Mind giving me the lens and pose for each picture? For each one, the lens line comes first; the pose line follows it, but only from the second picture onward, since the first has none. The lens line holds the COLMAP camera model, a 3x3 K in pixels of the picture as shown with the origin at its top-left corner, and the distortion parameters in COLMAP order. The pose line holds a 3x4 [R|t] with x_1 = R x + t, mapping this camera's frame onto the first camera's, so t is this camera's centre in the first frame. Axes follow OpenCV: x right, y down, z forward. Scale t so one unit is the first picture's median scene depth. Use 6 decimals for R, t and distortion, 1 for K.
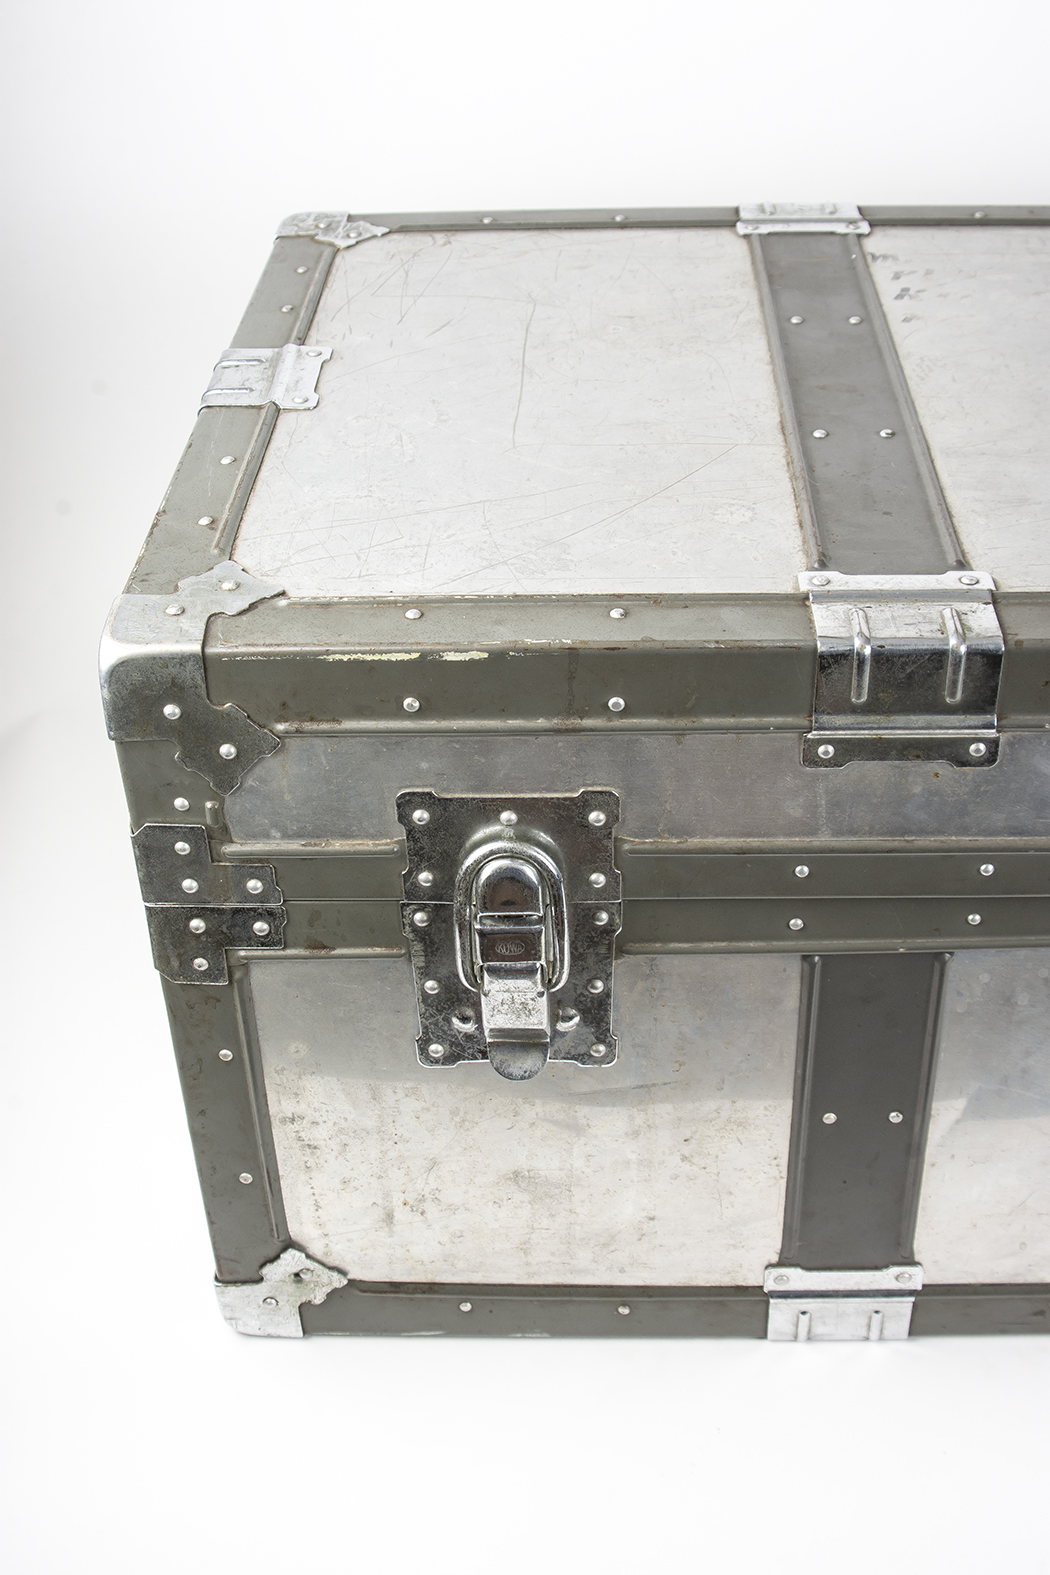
lens RADIAL K [[1890.5, 0, 525.5], [0, 1890.5, 778.3], [0, 0, 1]] dist [-0.153333, 0.000000]
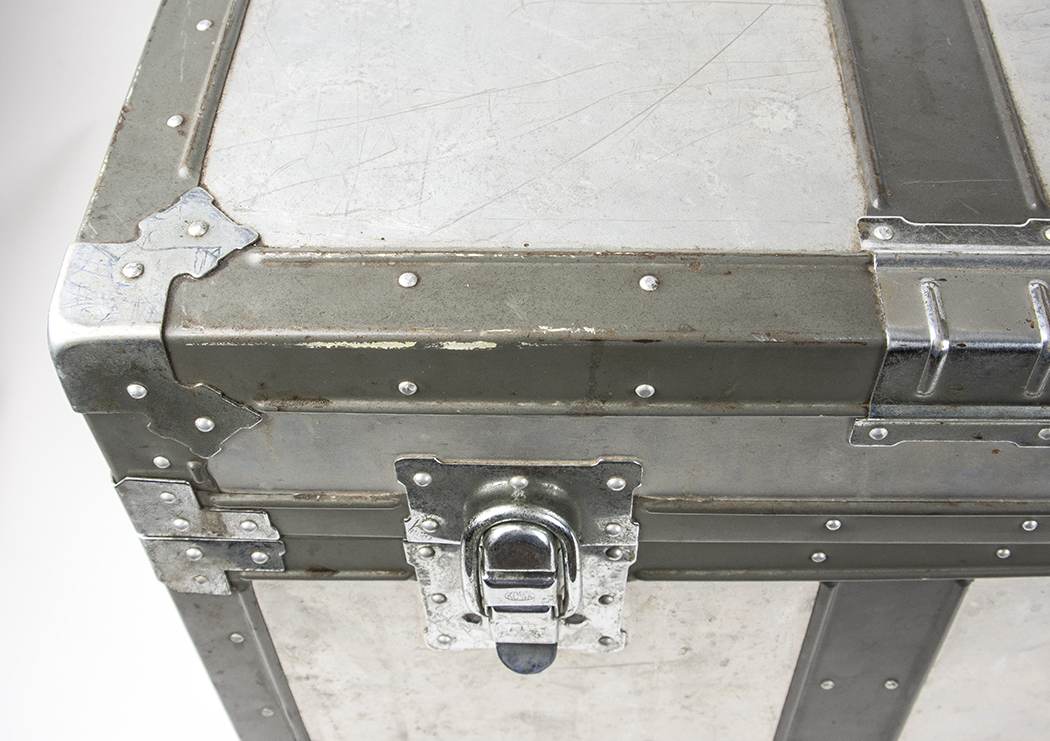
lens RADIAL K [[1322.0, 0, 490.3], [0, 1322.0, 365.0], [0, 0, 1]] dist [-0.149186, 0.000000]
pose [[0.999812, 0.000301, -0.019407, -0.009726], [0.005035, 0.961628, 0.274312, -0.194076], [0.018745, -0.274358, 0.961445, 0.378854]]
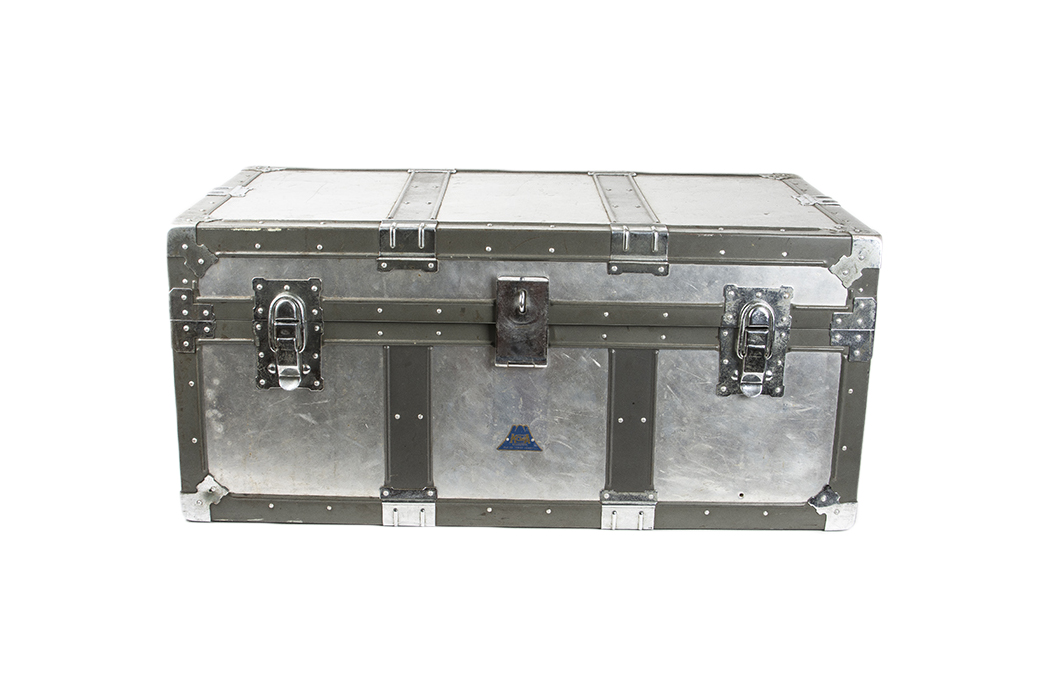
lens RADIAL K [[1260.4, 0, 500.0], [0, 1260.4, 366.0], [0, 0, 1]] dist [-0.153333, 0.000000]
pose [[0.998599, 0.036671, 0.038161, 0.256430], [-0.023352, 0.952360, -0.304082, 0.731038], [-0.047493, 0.302764, 0.951881, -0.925765]]
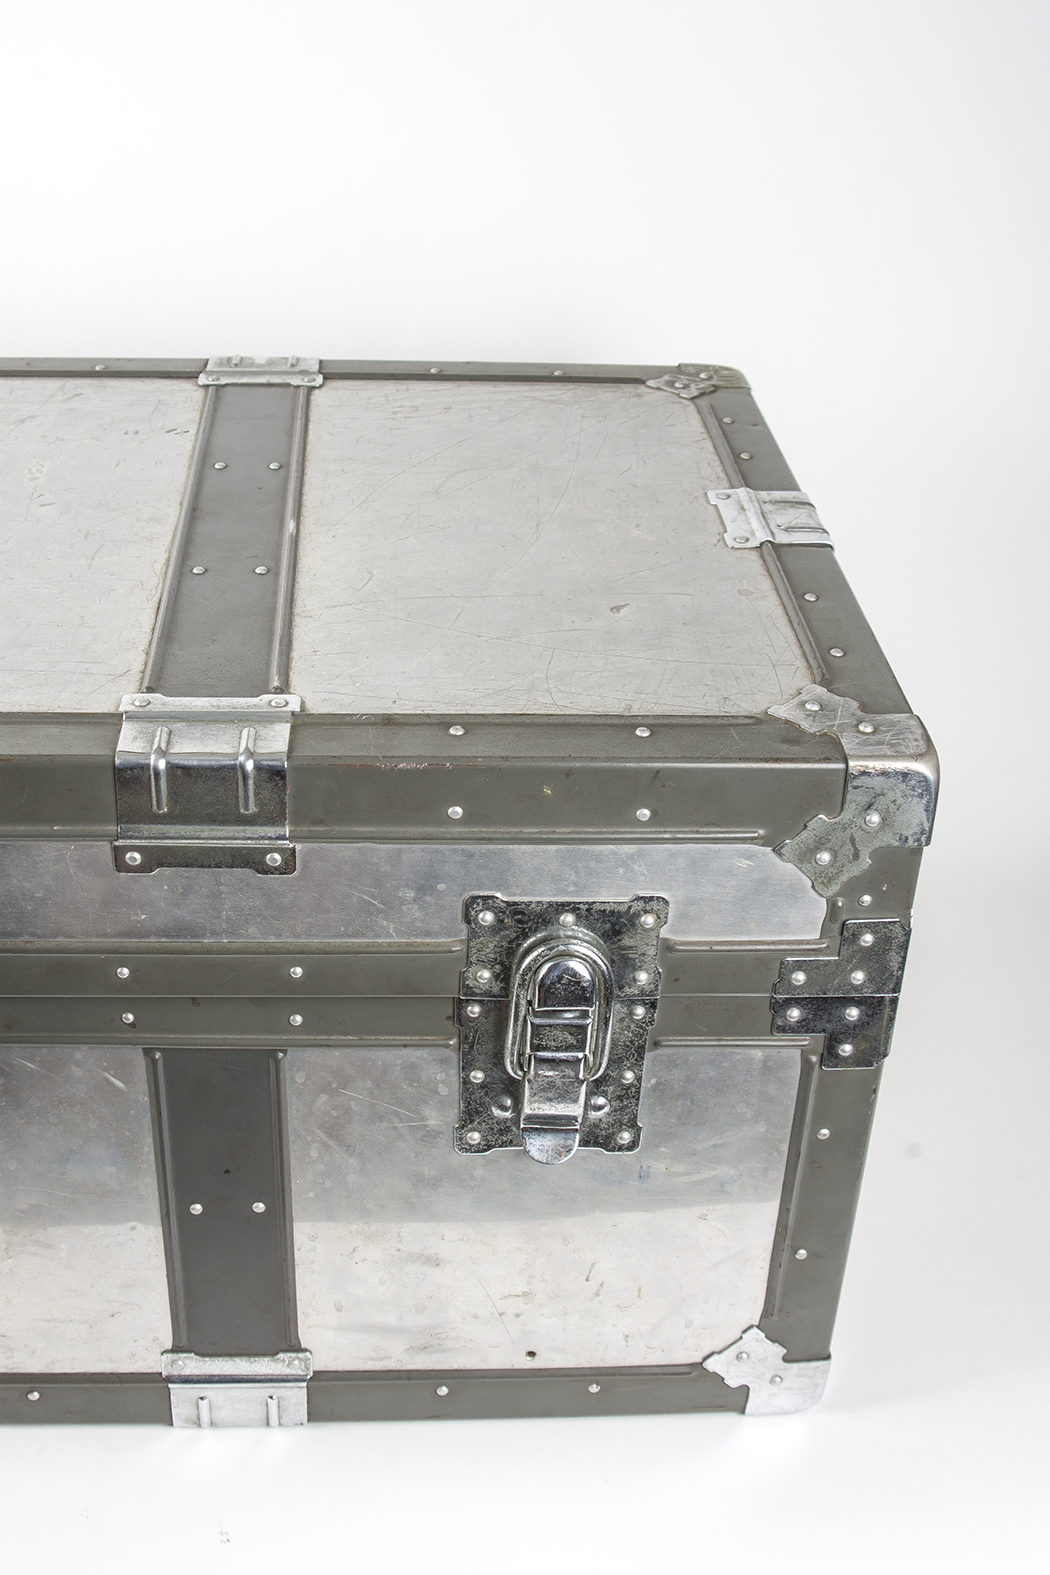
lens RADIAL K [[1890.5, 0, 525.0], [0, 1890.5, 798.7], [0, 0, 1]] dist [-0.153333, 0.000000]
pose [[0.991320, 0.013548, 0.130772, 0.578538], [-0.004786, 0.997736, -0.067087, 0.018396], [-0.131385, 0.065879, 0.989140, -0.109775]]
